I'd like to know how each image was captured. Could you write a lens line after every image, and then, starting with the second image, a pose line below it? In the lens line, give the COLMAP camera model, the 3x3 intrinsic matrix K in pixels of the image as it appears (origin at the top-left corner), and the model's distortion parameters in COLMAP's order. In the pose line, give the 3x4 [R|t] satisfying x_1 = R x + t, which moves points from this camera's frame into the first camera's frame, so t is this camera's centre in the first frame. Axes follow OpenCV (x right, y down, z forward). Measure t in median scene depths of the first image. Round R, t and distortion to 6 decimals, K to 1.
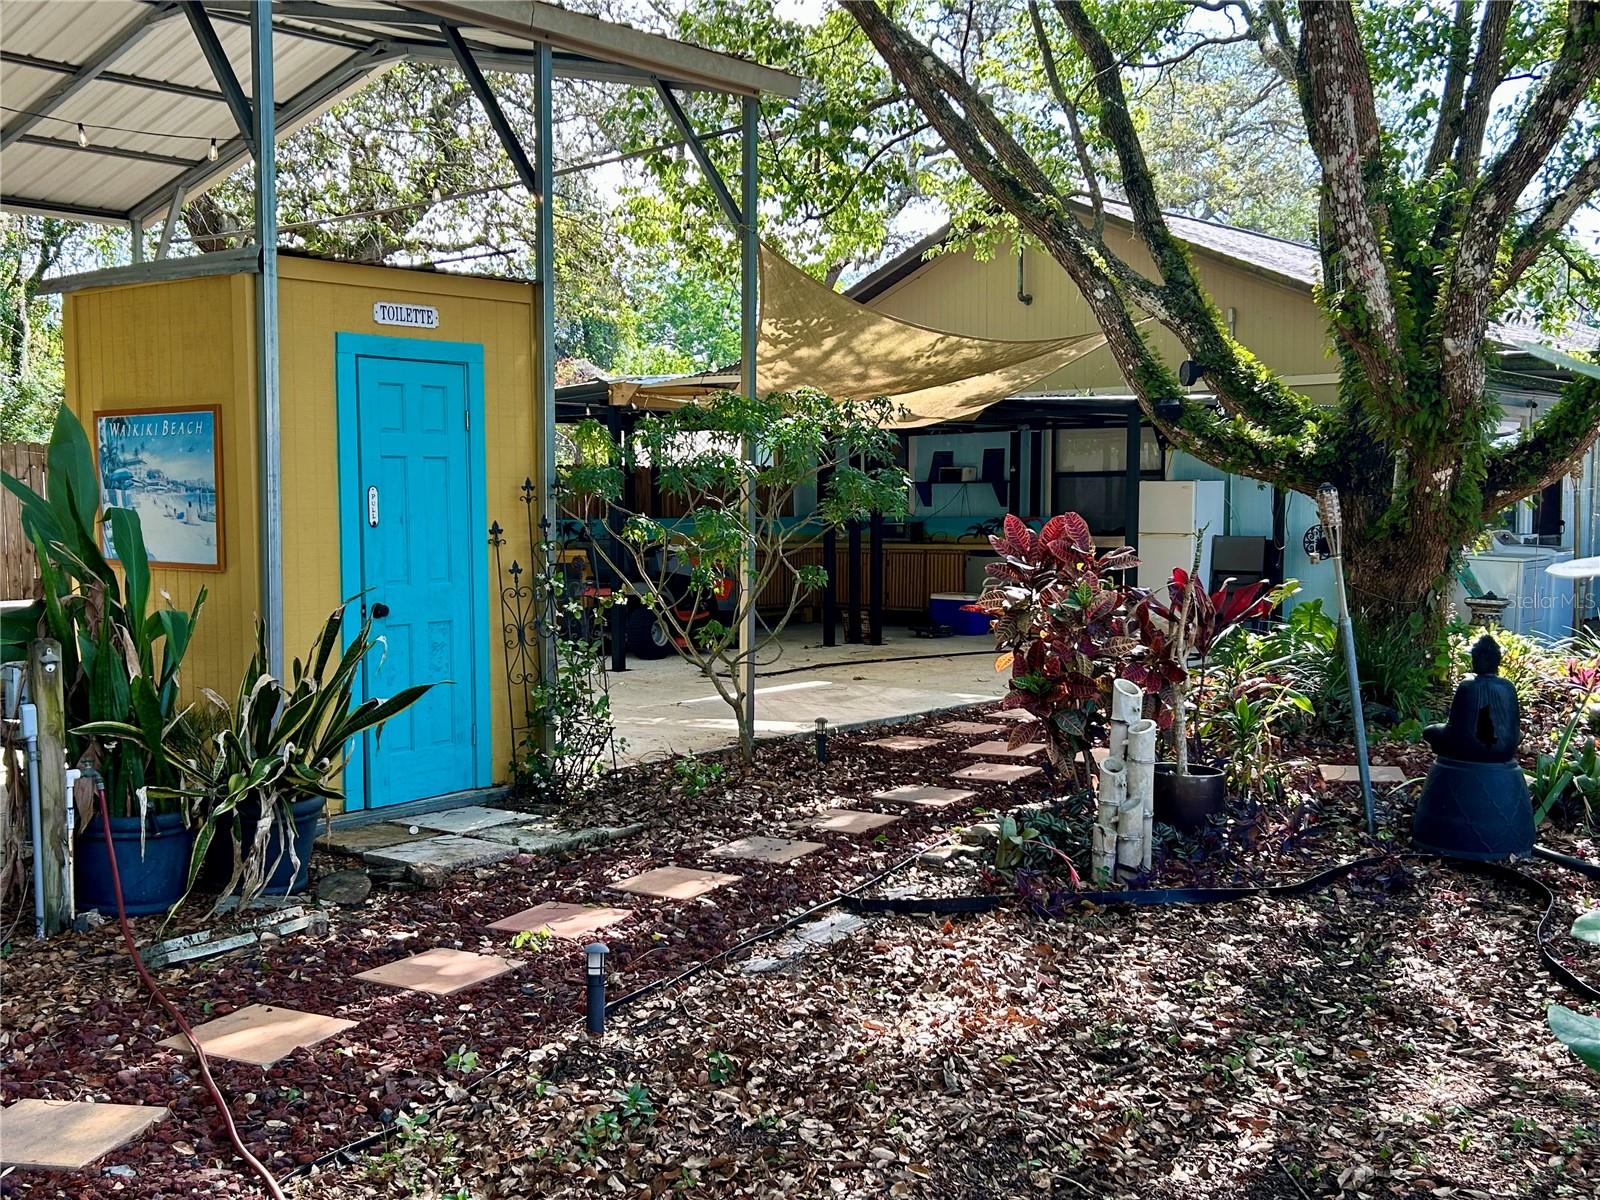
lens RADIAL K [[1647.0, 0, 800.0], [0, 1647.0, 600.0], [0, 0, 1]] dist [0.146225, -0.327634]
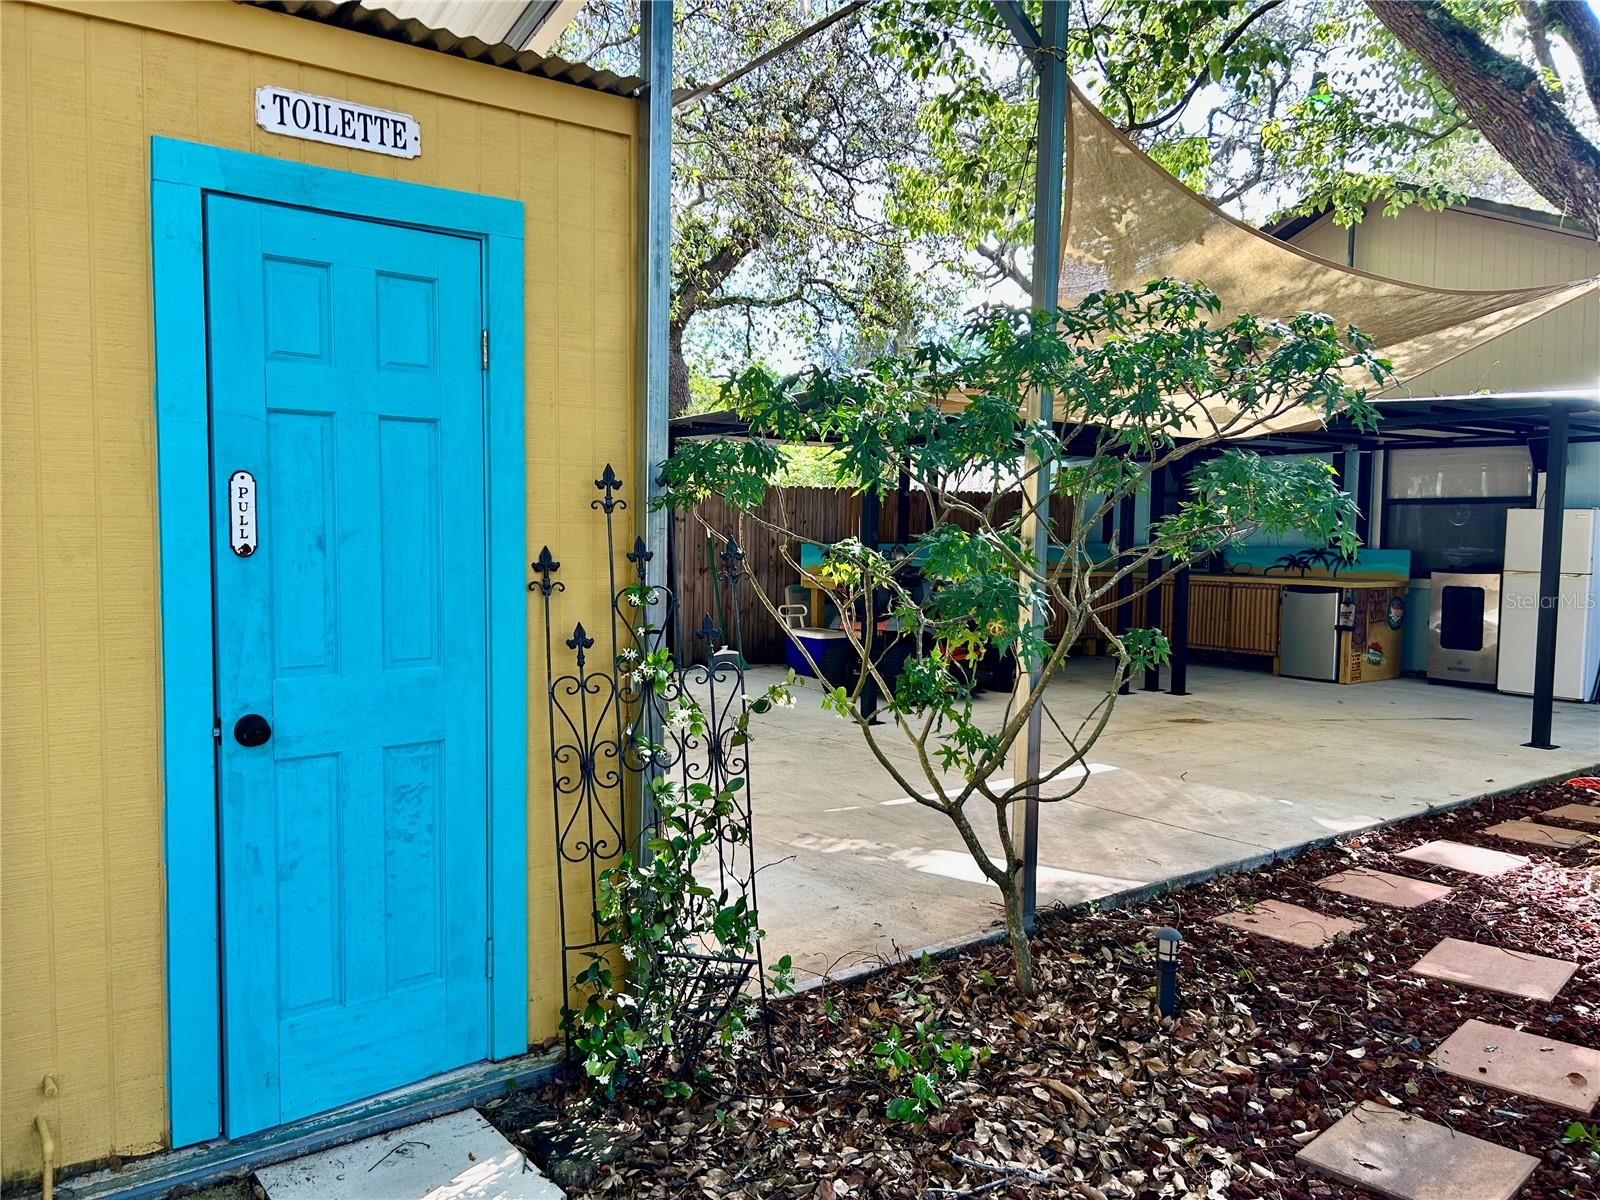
lens RADIAL K [[1230.2, 0, 801.7], [0, 1230.2, 593.0], [0, 0, 1]] dist [0.010578, -0.001512]
pose [[0.977378, 0.028560, -0.209563, -0.023235], [-0.029894, 0.999548, -0.003199, -0.034297], [0.209377, 0.009391, 0.977790, 0.637822]]
